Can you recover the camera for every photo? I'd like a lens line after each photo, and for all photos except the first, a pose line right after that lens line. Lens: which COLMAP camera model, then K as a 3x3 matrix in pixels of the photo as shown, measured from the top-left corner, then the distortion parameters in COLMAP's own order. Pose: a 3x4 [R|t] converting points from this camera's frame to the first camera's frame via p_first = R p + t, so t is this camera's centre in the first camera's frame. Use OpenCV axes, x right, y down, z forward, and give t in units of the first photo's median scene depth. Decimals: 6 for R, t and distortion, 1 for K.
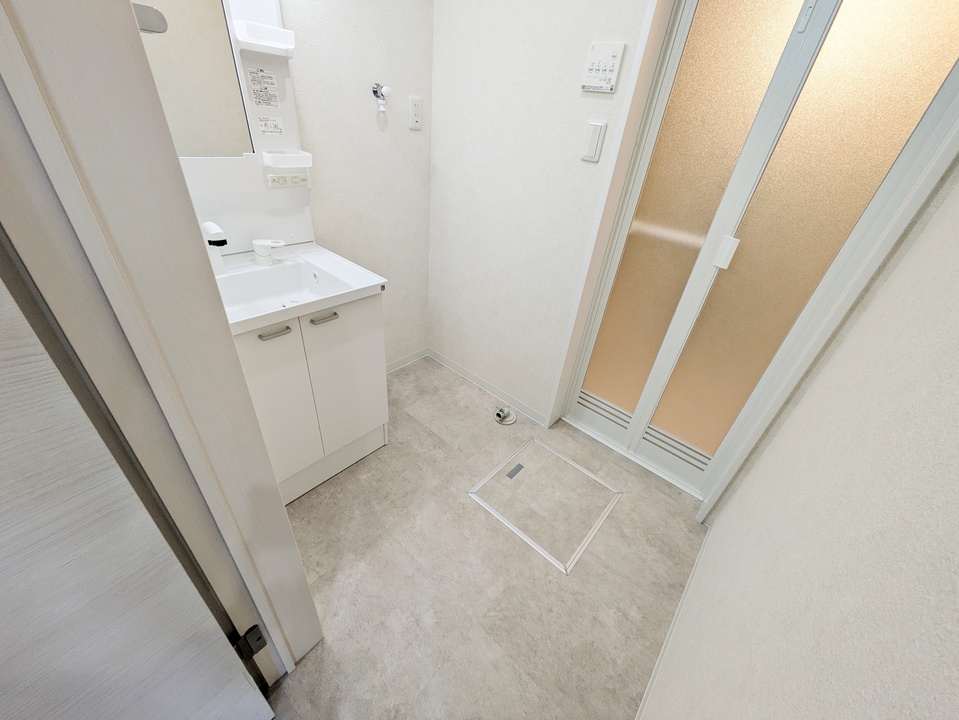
lens RADIAL K [[374.8, 0, 481.6], [0, 374.8, 358.1], [0, 0, 1]] dist [0.001896, 0.000069]
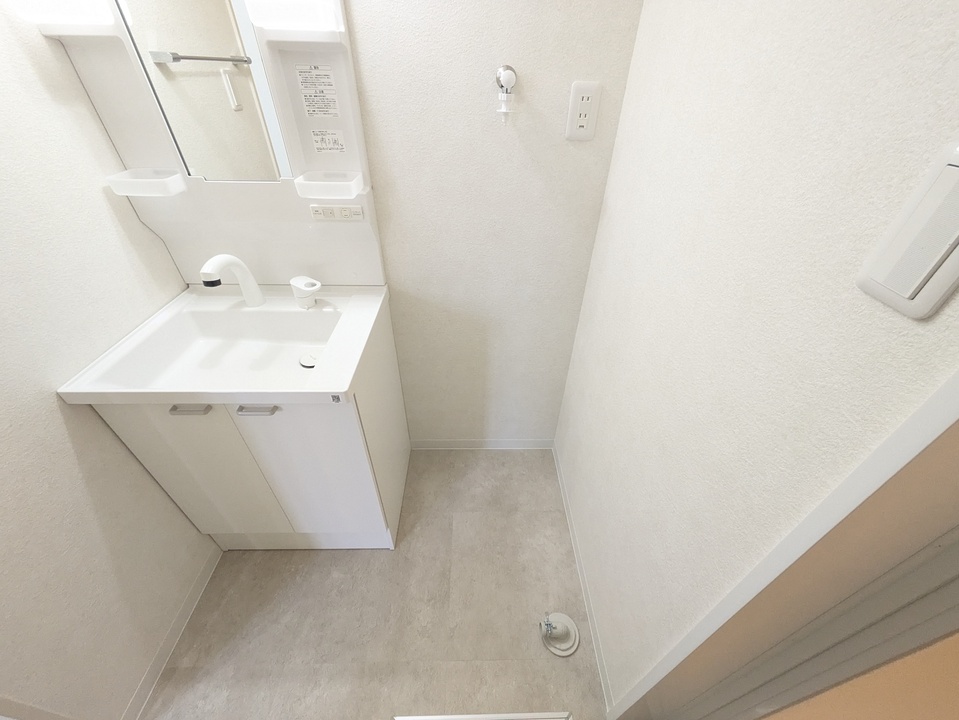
lens RADIAL K [[374.8, 0, 482.2], [0, 374.8, 359.9], [0, 0, 1]] dist [0.001896, 0.000069]
pose [[0.675622, 0.385938, -0.628162, 0.273551], [-0.366754, 0.915069, 0.167749, -0.428241], [0.639552, 0.117046, 0.759785, 0.633167]]
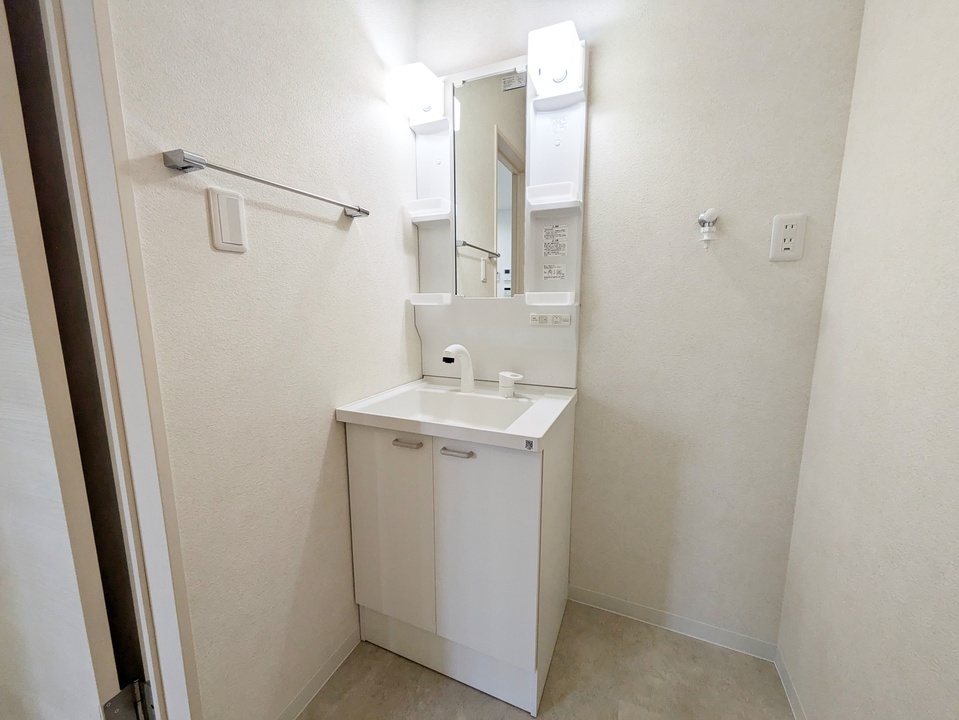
lens RADIAL K [[374.8, 0, 485.2], [0, 374.8, 361.1], [0, 0, 1]] dist [0.001896, 0.000069]
pose [[0.314374, 0.056464, -0.947619, 0.330007], [-0.495020, 0.861517, -0.112890, -0.193022], [0.810015, 0.504580, 0.298789, 0.627435]]
